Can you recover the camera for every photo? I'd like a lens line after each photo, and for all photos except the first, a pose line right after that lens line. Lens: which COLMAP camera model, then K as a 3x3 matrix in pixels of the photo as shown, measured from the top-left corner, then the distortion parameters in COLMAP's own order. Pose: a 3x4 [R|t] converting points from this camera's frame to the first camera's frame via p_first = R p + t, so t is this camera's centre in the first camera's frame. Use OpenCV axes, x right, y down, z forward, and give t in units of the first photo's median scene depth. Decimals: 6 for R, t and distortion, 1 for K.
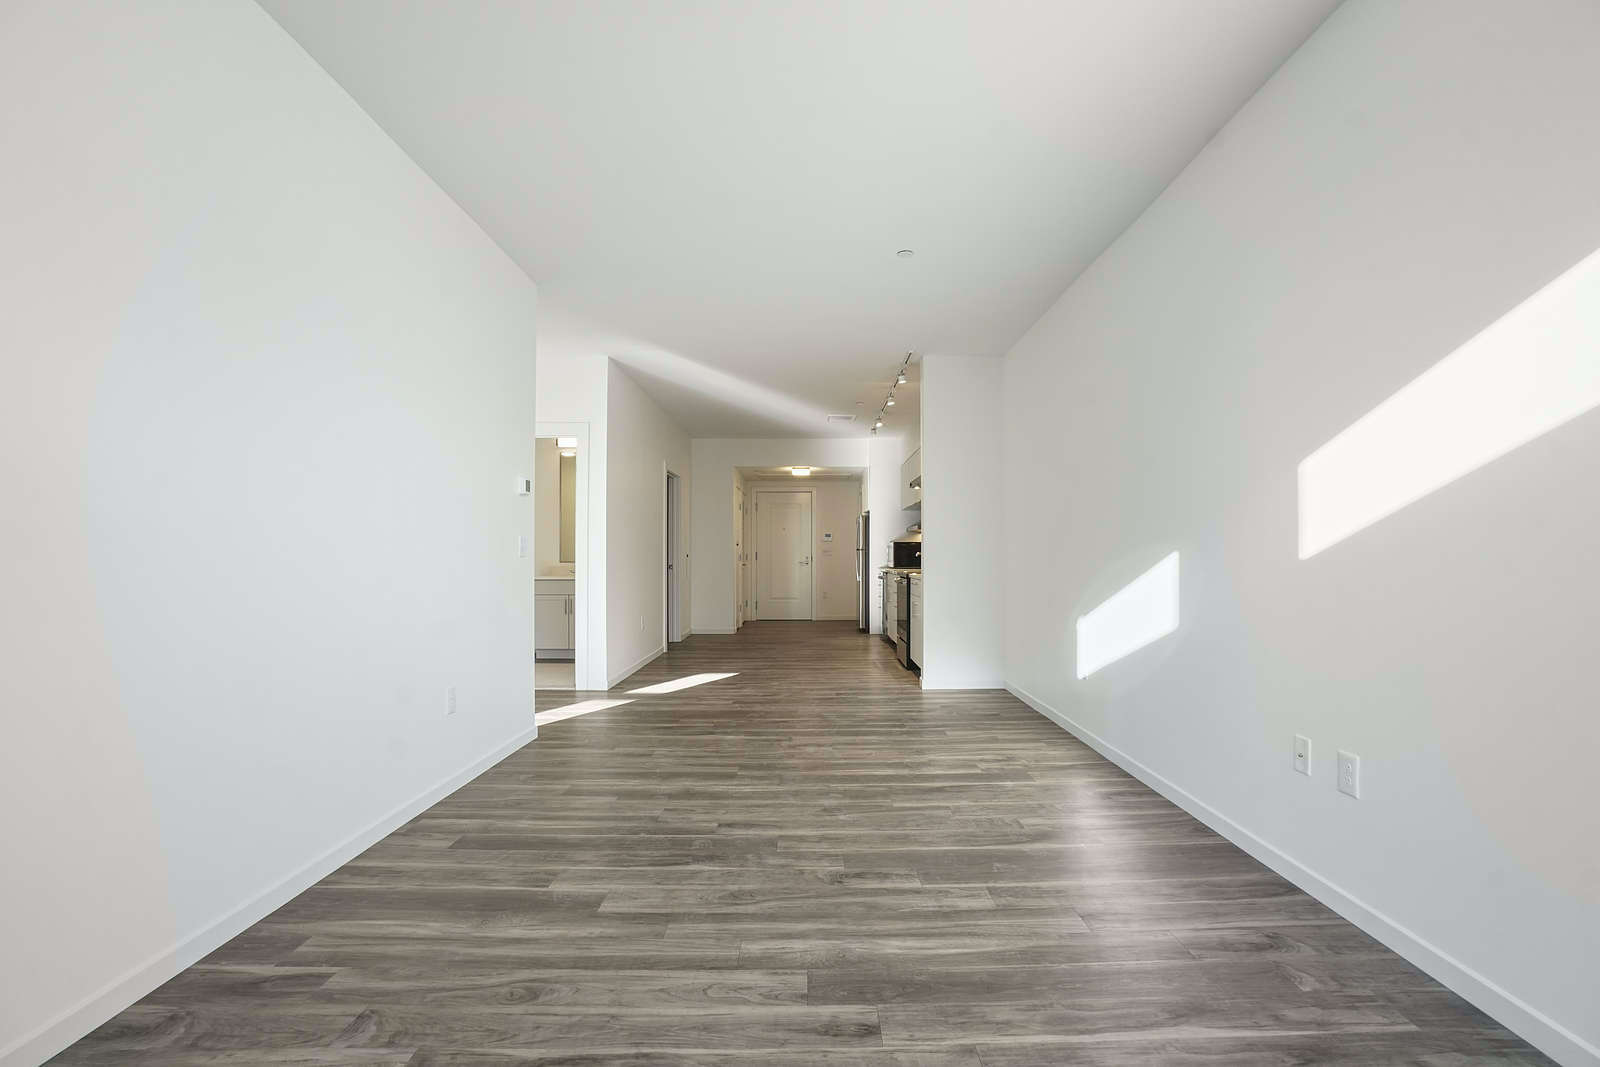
lens RADIAL K [[702.6, 0, 801.3], [0, 702.6, 540.3], [0, 0, 1]] dist [-0.001894, 0.000017]
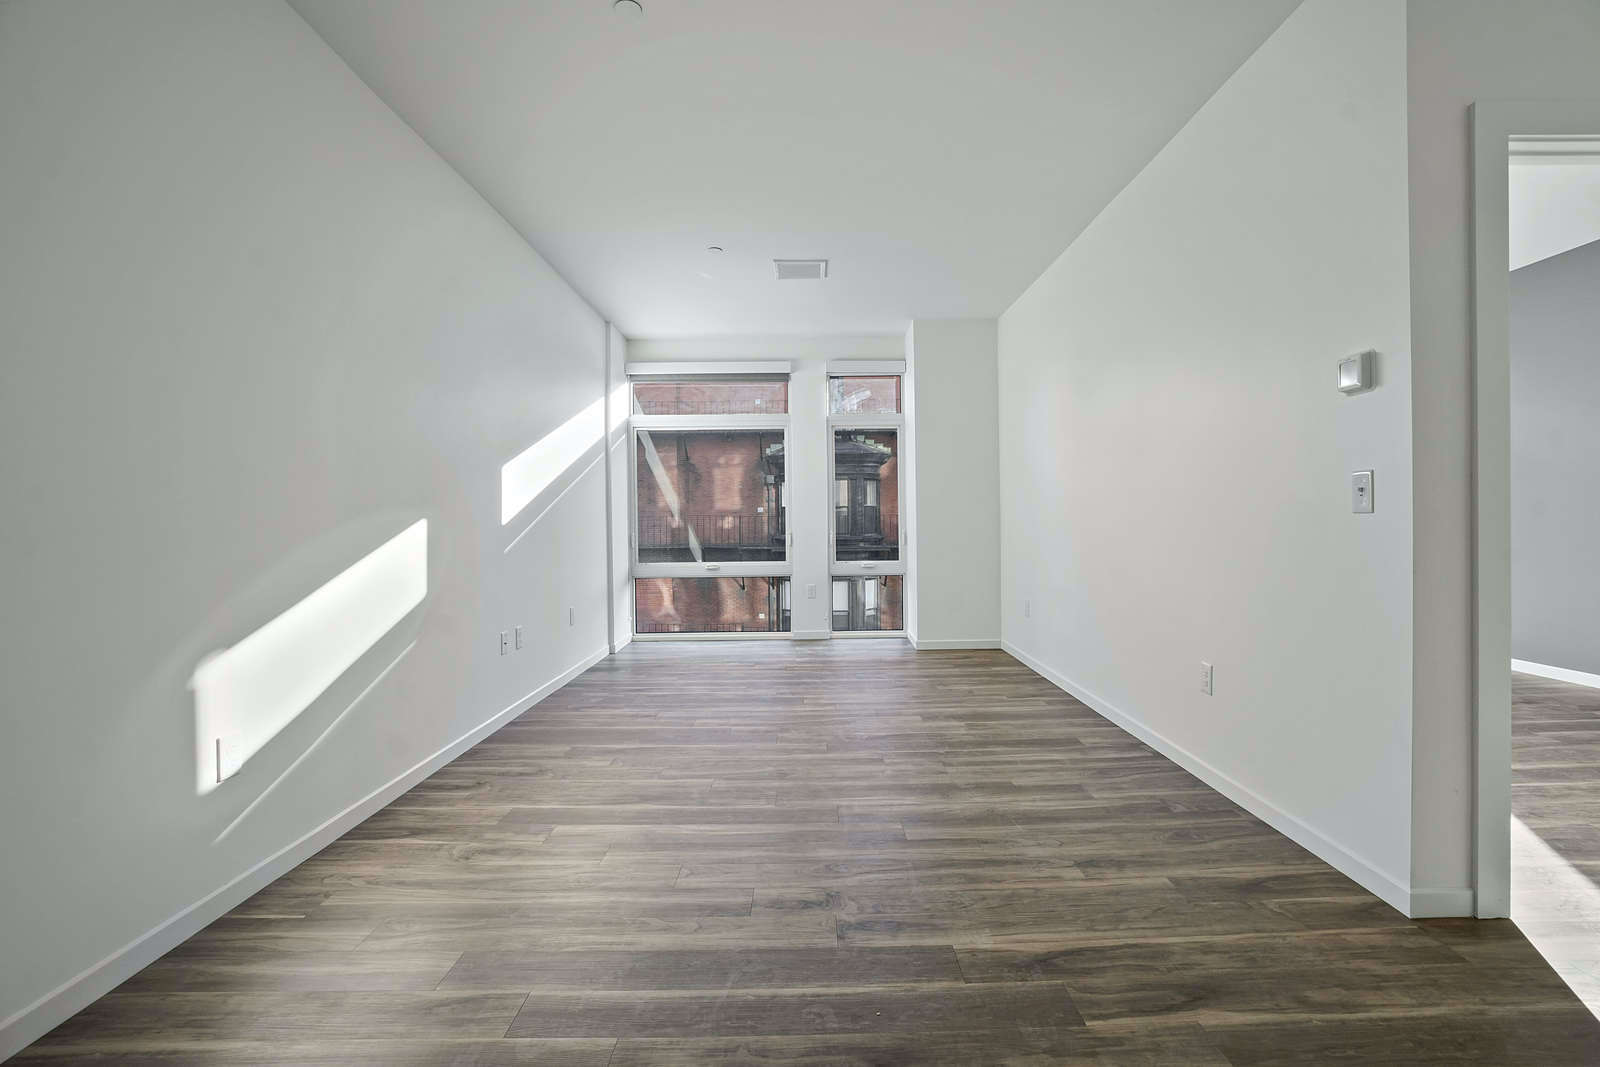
lens RADIAL K [[702.6, 0, 807.9], [0, 702.6, 529.9], [0, 0, 1]] dist [-0.001894, 0.000017]
pose [[-0.999842, 0.012179, -0.012914, 0.010455], [0.012298, 0.999882, -0.009180, 0.046499], [0.012800, -0.009337, -0.999874, 1.988832]]
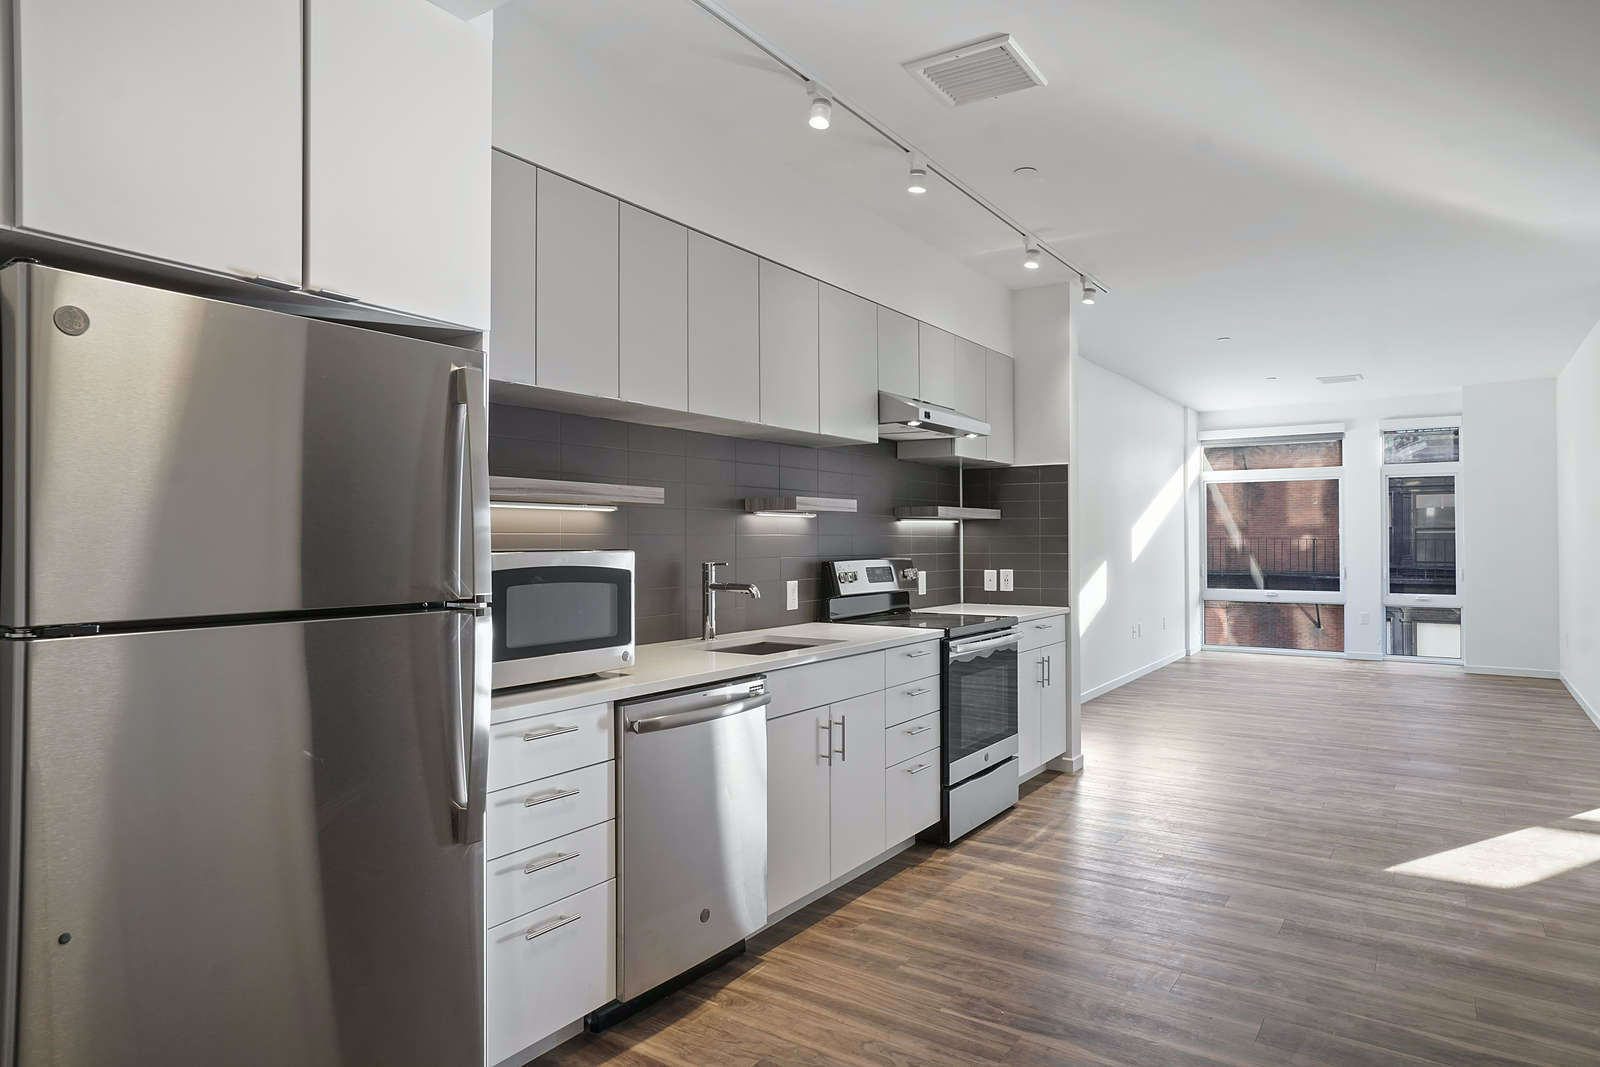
lens RADIAL K [[952.2, 0, 810.9], [0, 952.2, 524.1], [0, 0, 1]] dist [-0.009615, 0.000001]
pose [[-0.830004, 0.009813, 0.557671, -0.275148], [-0.006204, 0.999621, -0.026823, -0.016592], [-0.557723, -0.025723, -0.829628, 3.727376]]
